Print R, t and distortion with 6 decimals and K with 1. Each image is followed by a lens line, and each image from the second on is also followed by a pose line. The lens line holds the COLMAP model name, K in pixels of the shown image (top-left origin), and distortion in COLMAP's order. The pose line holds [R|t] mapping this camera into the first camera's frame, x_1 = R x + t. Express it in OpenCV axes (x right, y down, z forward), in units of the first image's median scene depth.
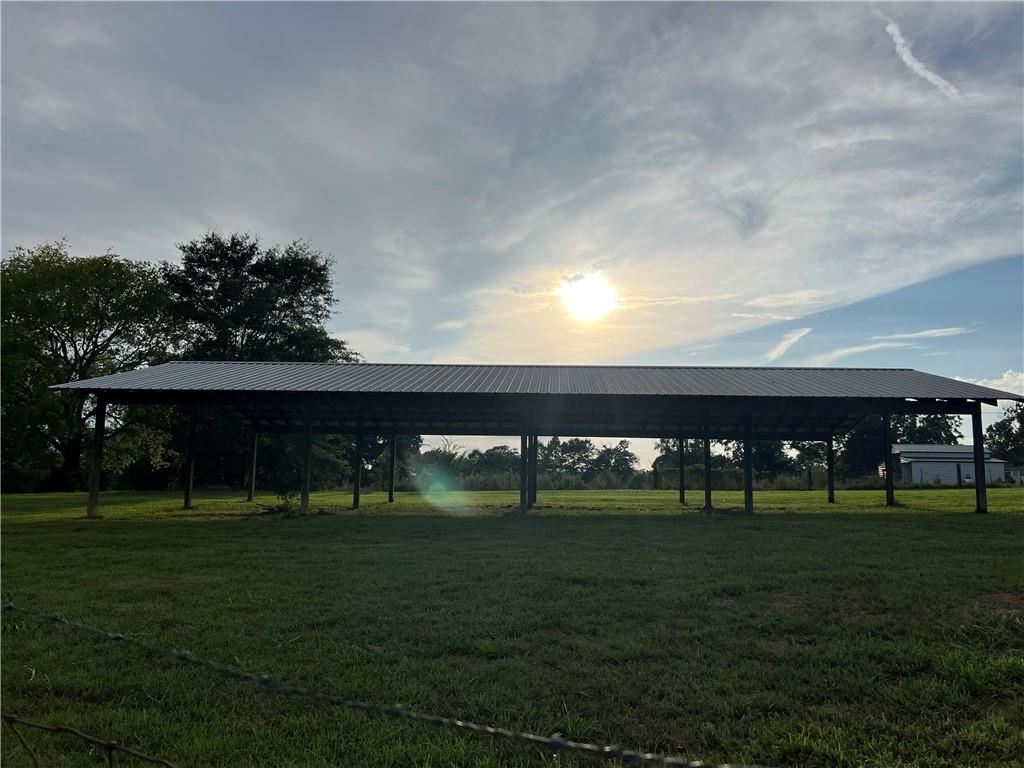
lens RADIAL K [[778.0, 0, 511.2], [0, 778.0, 378.6], [0, 0, 1]] dist [0.075625, -0.077945]
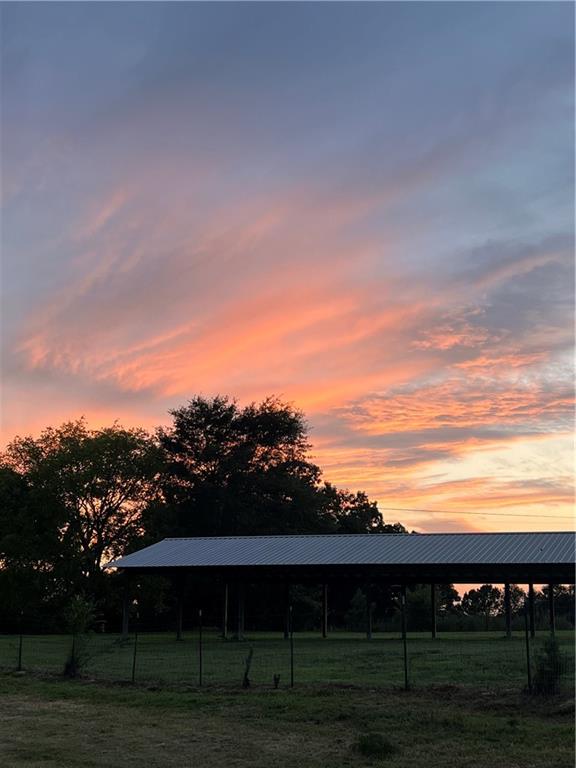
lens RADIAL K [[1157.5, 0, 288.3], [0, 1157.5, 381.3], [0, 0, 1]] dist [0.082181, 0.000000]
pose [[0.949860, -0.072805, -0.304080, 0.246972], [0.049319, 0.995225, -0.084226, -0.064033], [0.308760, 0.065006, 0.948916, -0.528913]]
